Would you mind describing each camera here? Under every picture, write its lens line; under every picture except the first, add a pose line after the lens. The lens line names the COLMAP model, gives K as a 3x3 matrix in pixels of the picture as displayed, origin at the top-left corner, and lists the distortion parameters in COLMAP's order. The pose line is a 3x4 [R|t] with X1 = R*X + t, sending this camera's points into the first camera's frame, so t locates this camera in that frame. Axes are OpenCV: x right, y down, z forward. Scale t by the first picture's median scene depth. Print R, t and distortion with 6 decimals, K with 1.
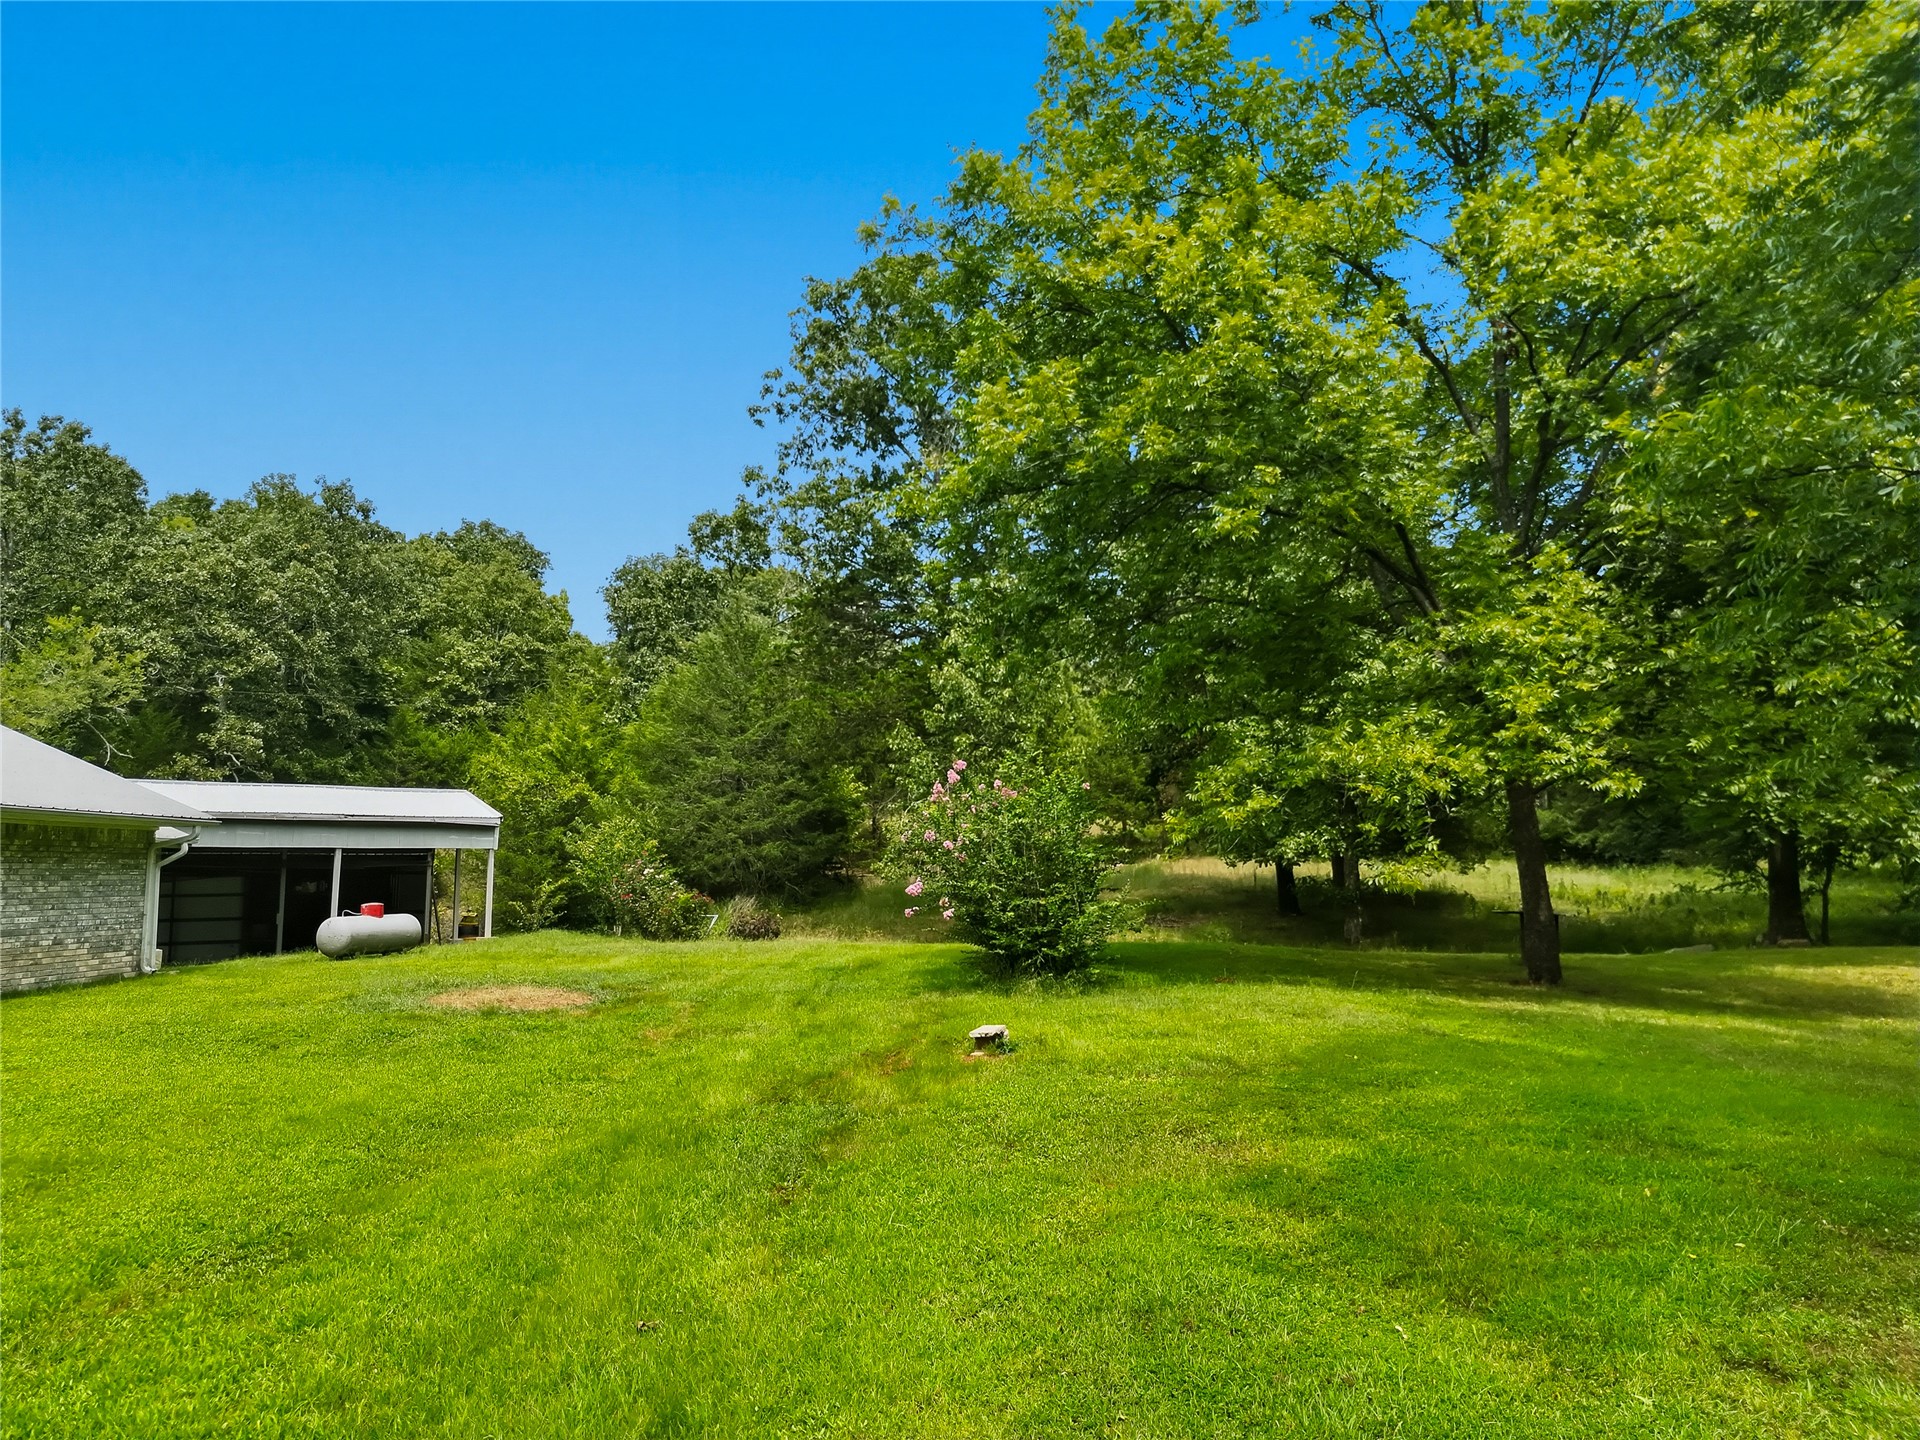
lens RADIAL K [[1351.9, 0, 955.7], [0, 1351.9, 724.0], [0, 0, 1]] dist [0.089392, -0.099411]
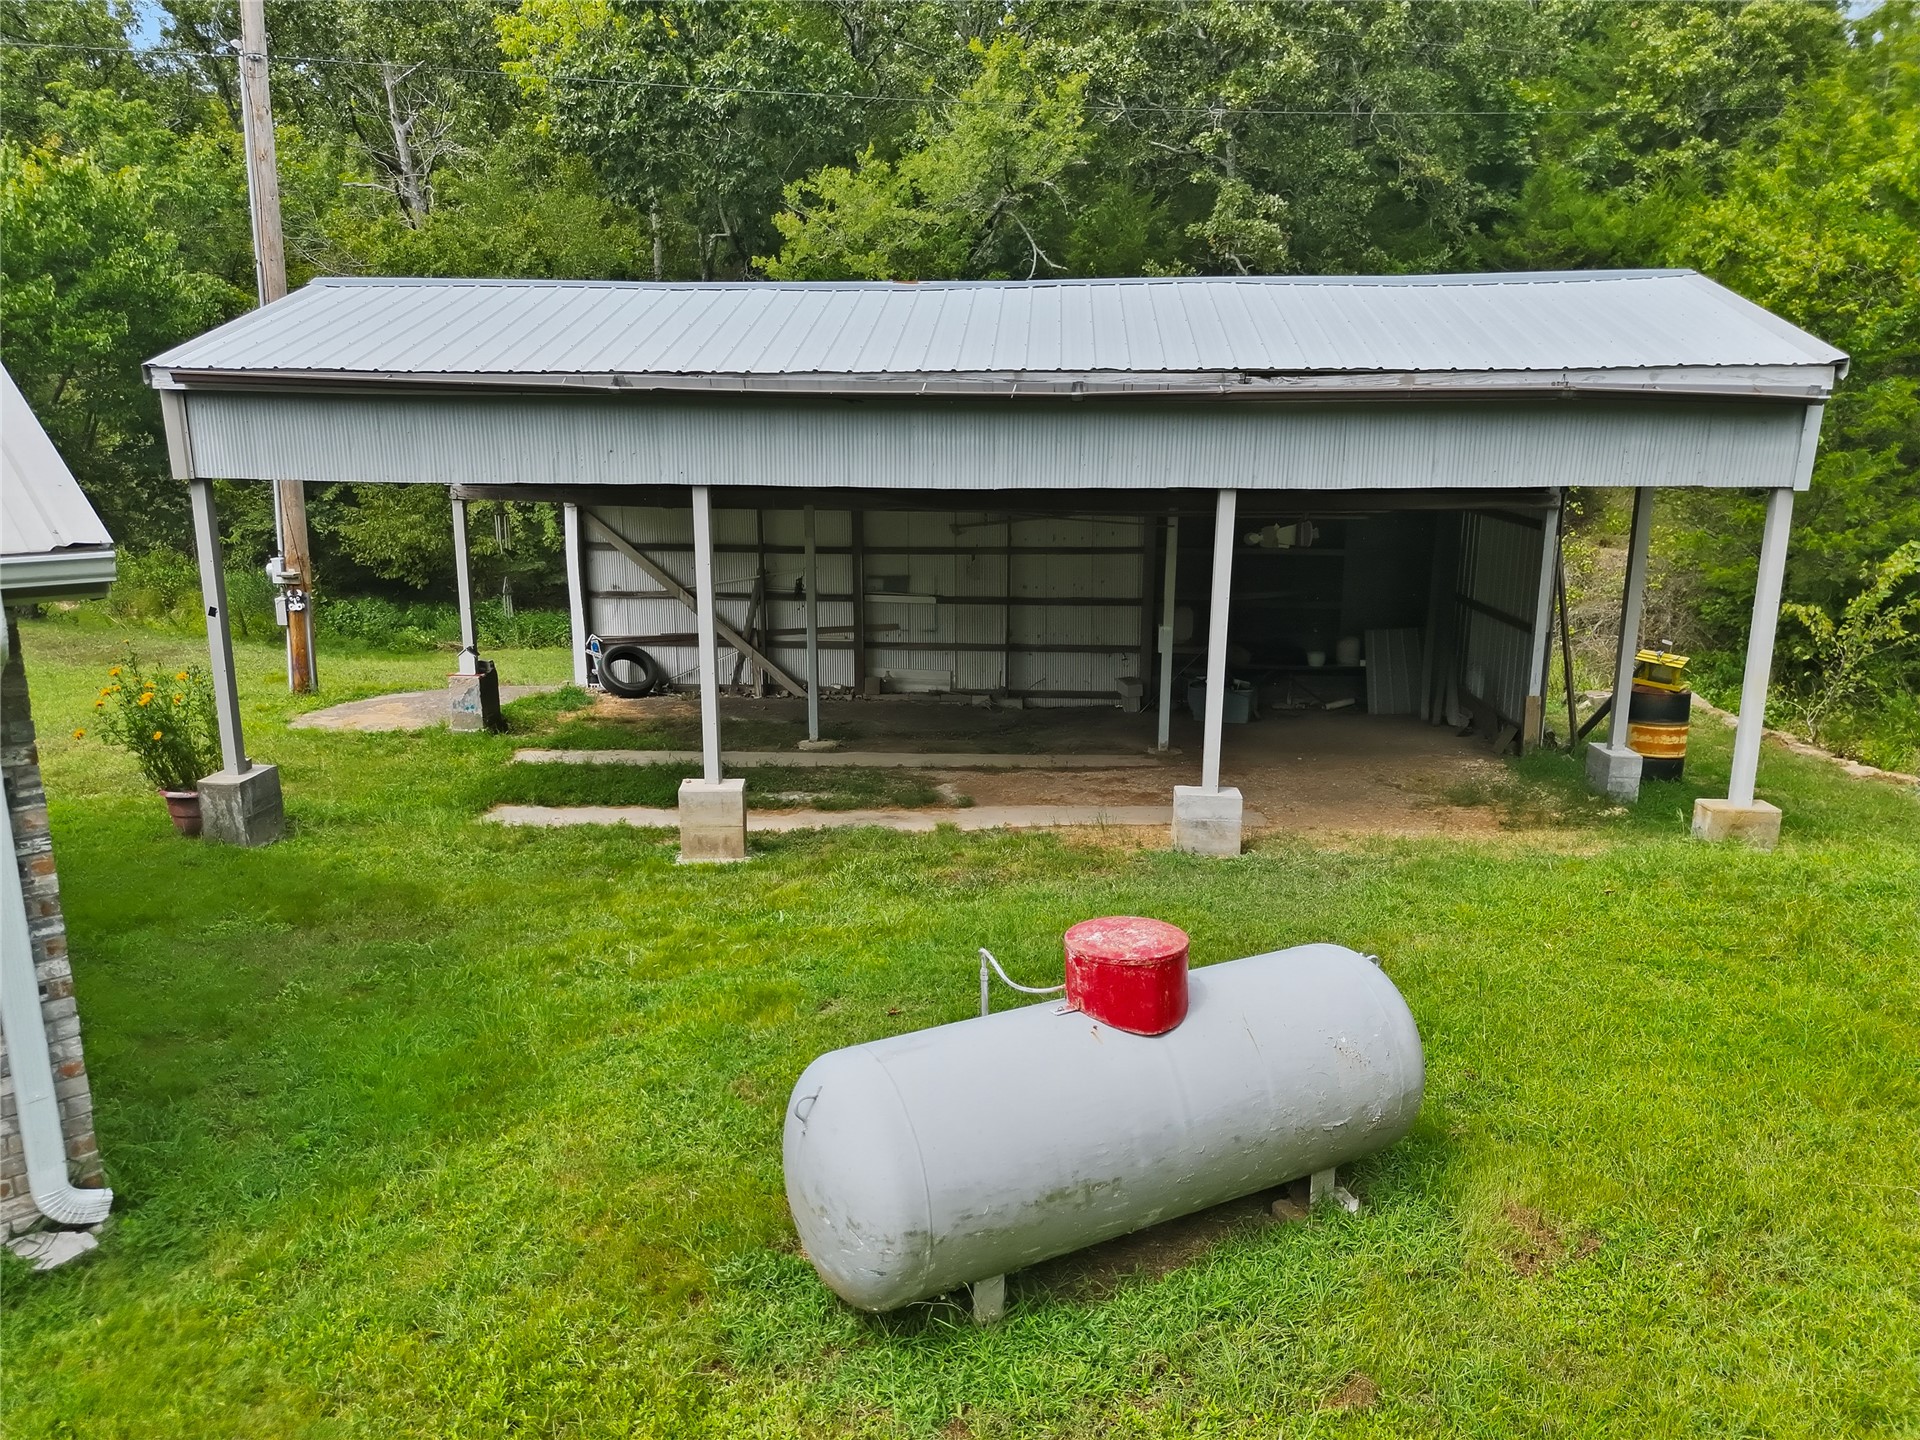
lens RADIAL K [[1351.9, 0, 955.7], [0, 1351.9, 724.0], [0, 0, 1]] dist [0.089392, -0.099411]
pose [[0.705101, 0.155521, -0.691842, -0.150237], [0.075801, 0.953532, 0.291600, 0.026250], [0.705044, -0.258049, 0.660548, 0.402246]]
